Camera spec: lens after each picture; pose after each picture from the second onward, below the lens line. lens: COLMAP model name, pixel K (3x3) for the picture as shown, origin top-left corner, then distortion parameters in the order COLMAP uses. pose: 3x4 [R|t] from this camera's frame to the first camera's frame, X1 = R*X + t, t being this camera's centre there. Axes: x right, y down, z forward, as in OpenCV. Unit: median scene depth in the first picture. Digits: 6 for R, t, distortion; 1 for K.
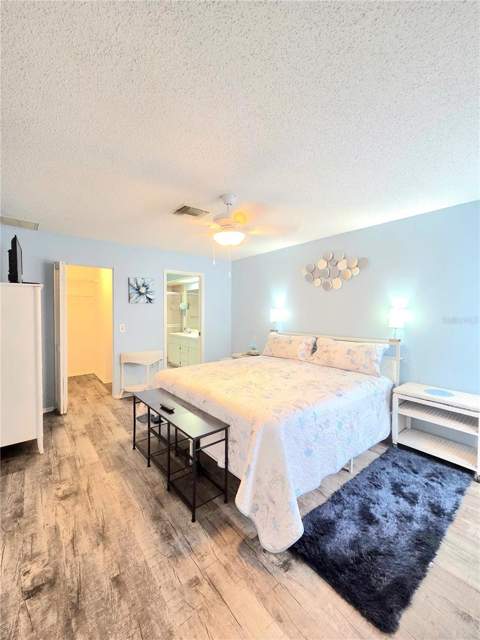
lens RADIAL K [[260.2, 0, 239.4], [0, 260.2, 308.3], [0, 0, 1]] dist [0.000840, -0.000092]
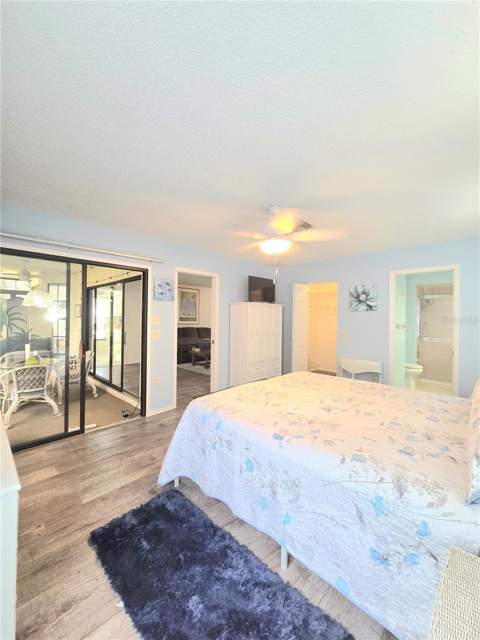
lens RADIAL K [[260.2, 0, 238.0], [0, 260.2, 320.8], [0, 0, 1]] dist [0.007428, 0.000038]
pose [[0.131417, 0.009171, -0.991285, 0.548607], [-0.009557, 0.999922, 0.007984, 0.013612], [0.991281, 0.008425, 0.131495, 0.422625]]
